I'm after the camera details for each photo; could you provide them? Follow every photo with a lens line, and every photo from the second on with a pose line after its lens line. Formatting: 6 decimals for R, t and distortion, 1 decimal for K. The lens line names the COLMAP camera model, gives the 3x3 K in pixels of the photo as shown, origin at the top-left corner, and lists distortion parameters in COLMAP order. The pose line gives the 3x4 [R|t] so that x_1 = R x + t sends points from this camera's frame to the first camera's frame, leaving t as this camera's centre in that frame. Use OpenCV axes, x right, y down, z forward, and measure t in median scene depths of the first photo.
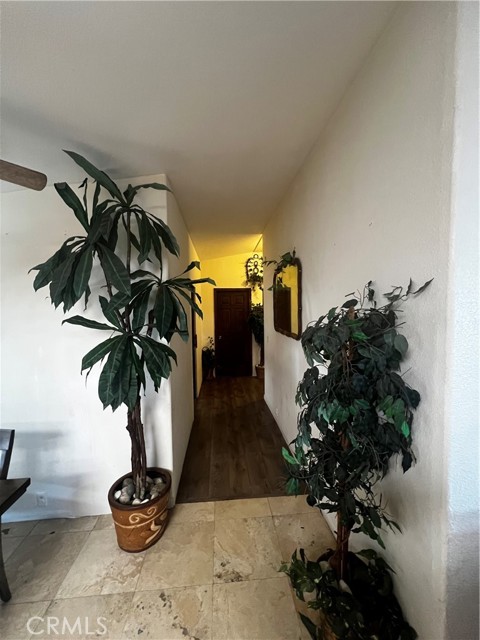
lens RADIAL K [[256.5, 0, 240.3], [0, 256.5, 317.9], [0, 0, 1]] dist [-0.001609, 0.000583]
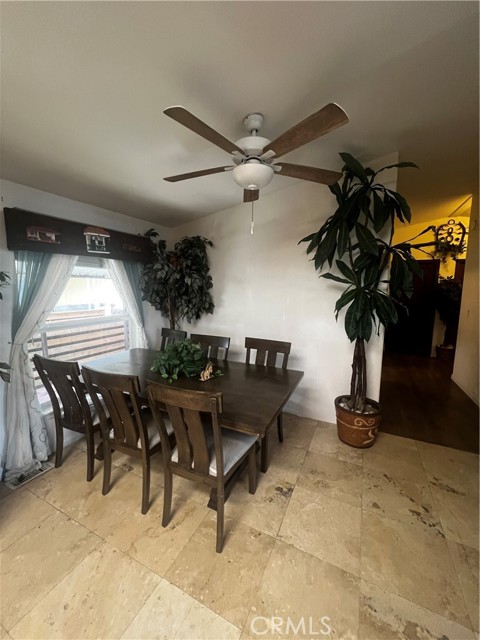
lens RADIAL K [[256.5, 0, 239.4], [0, 256.5, 318.6], [0, 0, 1]] dist [-0.001609, 0.000583]
pose [[0.857851, 0.086927, -0.506493, -0.289520], [-0.045277, 0.994542, 0.094002, 0.120418], [0.511900, -0.057708, 0.857105, -0.437227]]
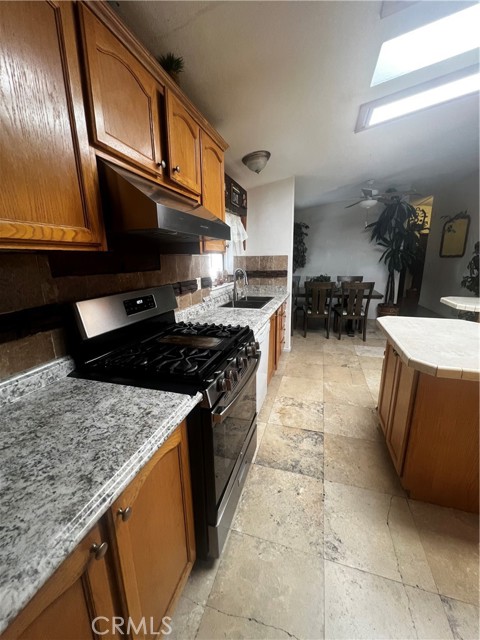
lens RADIAL K [[256.5, 0, 239.6], [0, 256.5, 317.4], [0, 0, 1]] dist [-0.001609, 0.000583]
pose [[0.927208, 0.085730, -0.364604, -0.905163], [-0.017908, 0.982486, 0.185472, 0.299036], [0.374119, -0.165442, 0.912504, -2.313195]]
